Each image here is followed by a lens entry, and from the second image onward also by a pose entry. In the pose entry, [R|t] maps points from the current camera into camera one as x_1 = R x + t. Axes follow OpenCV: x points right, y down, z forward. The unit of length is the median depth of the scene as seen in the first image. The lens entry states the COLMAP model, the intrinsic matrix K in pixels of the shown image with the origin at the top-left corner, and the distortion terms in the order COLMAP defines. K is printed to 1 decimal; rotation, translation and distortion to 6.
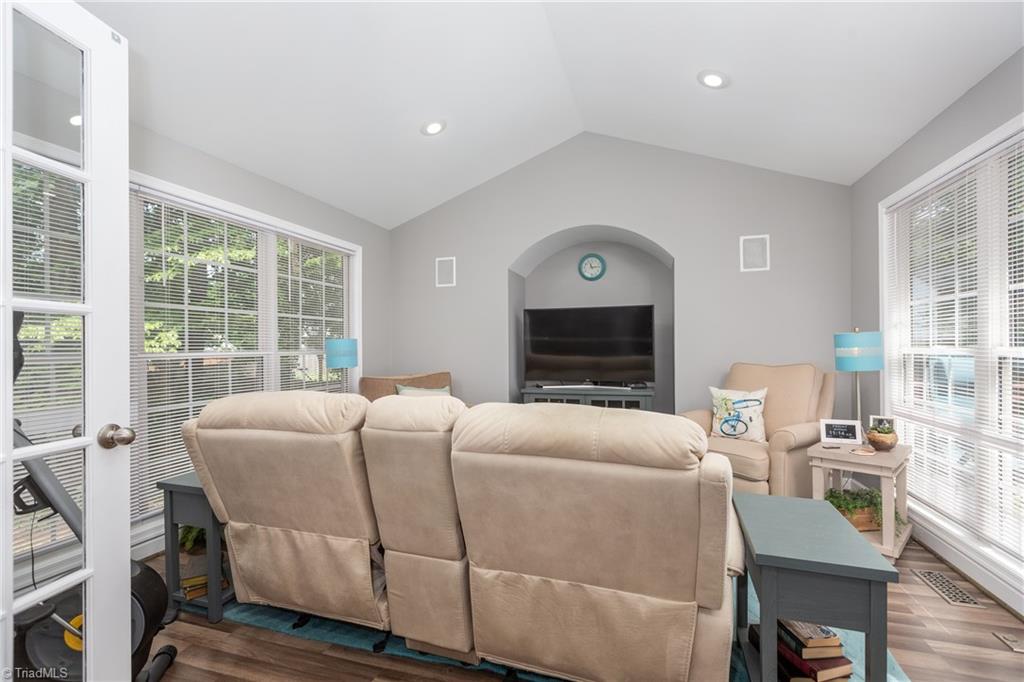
lens RADIAL K [[457.8, 0, 512.0], [0, 457.8, 341.0], [0, 0, 1]] dist [-0.044171, 0.000542]
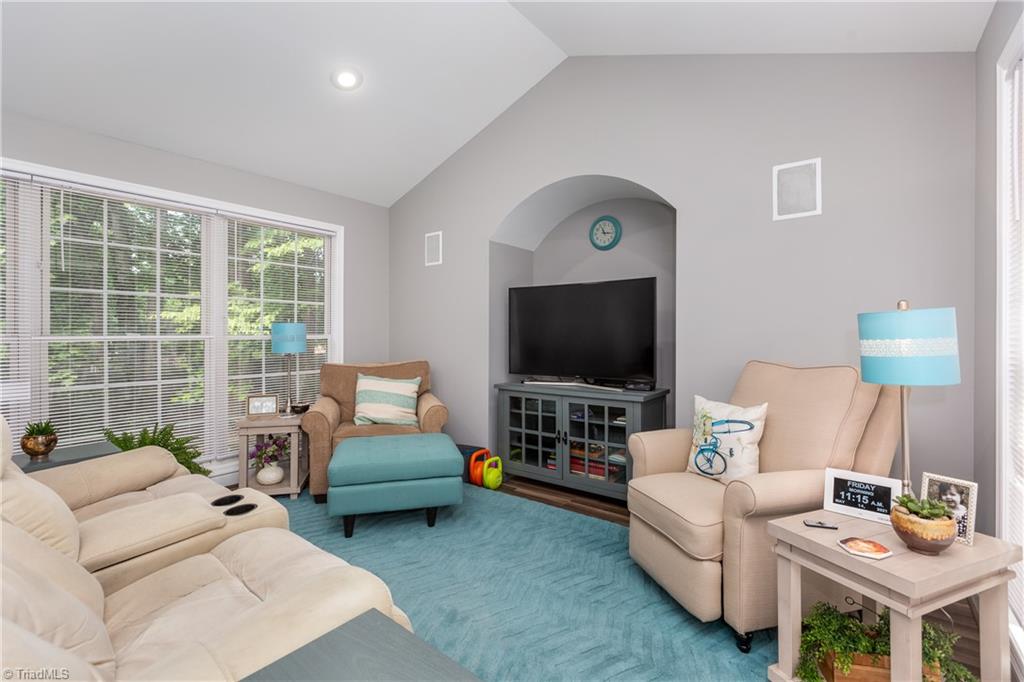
lens RADIAL K [[457.8, 0, 512.0], [0, 457.8, 341.0], [0, 0, 1]] dist [-0.044171, 0.000542]
pose [[0.940428, 0.014787, -0.339671, 0.379926], [-0.005587, 0.999591, 0.028046, 0.003524], [0.339946, -0.024477, 0.940126, 0.265086]]
